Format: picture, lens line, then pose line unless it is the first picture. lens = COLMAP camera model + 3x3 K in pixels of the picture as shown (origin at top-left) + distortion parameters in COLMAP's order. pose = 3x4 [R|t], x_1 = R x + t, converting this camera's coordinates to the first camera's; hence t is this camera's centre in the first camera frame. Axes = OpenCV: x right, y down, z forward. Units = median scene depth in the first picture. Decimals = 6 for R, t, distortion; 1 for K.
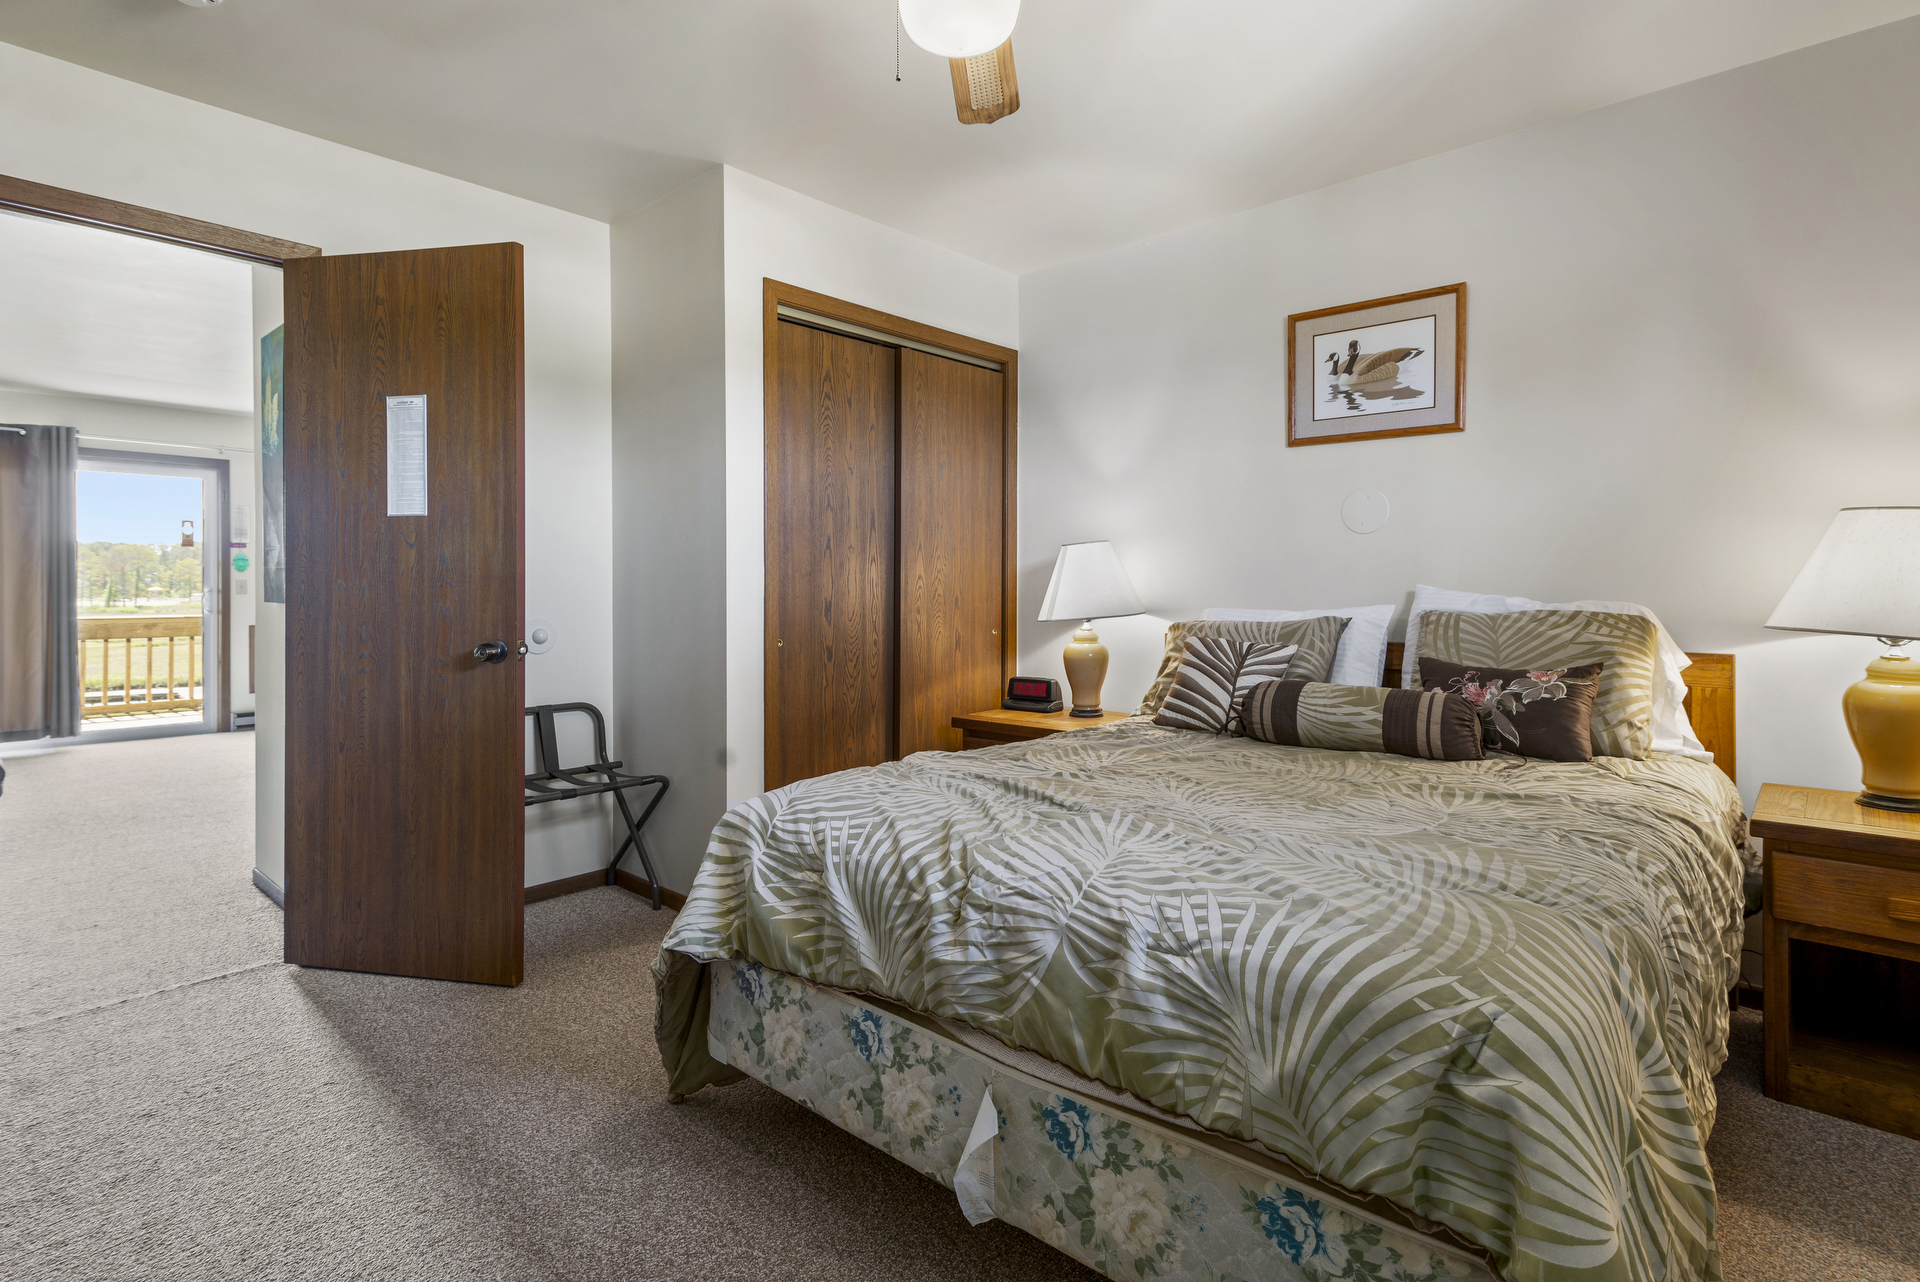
lens RADIAL K [[936.9, 0, 968.2], [0, 936.9, 578.2], [0, 0, 1]] dist [0.002781, -0.000377]
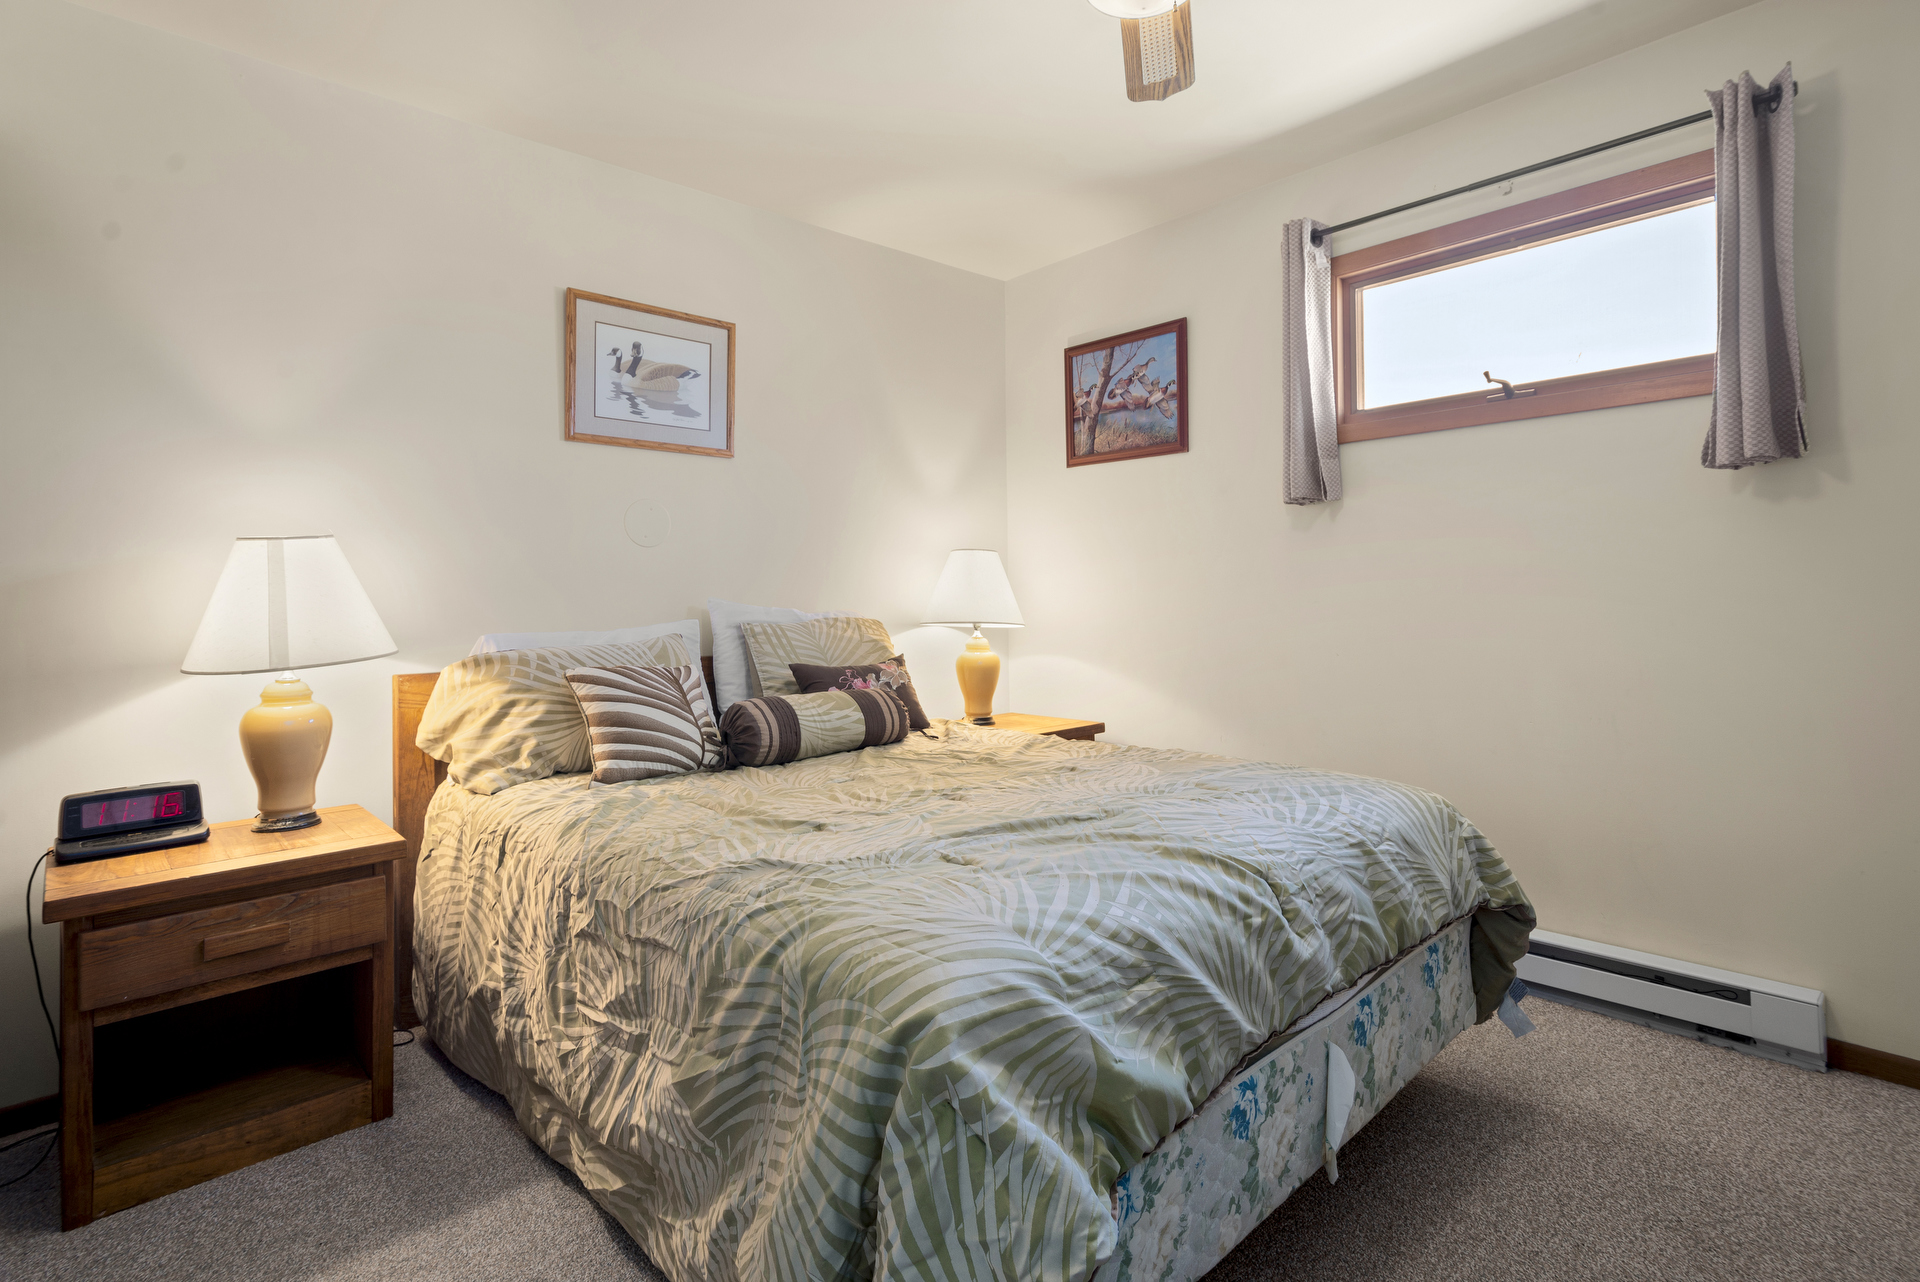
lens RADIAL K [[952.7, 0, 958.0], [0, 952.7, 577.3], [0, 0, 1]] dist [0.028245, -0.000047]
pose [[0.091260, 0.014808, 0.995717, -0.531093], [0.007382, 0.999852, -0.015546, 0.001463], [-0.995800, 0.008769, 0.091137, 0.606812]]
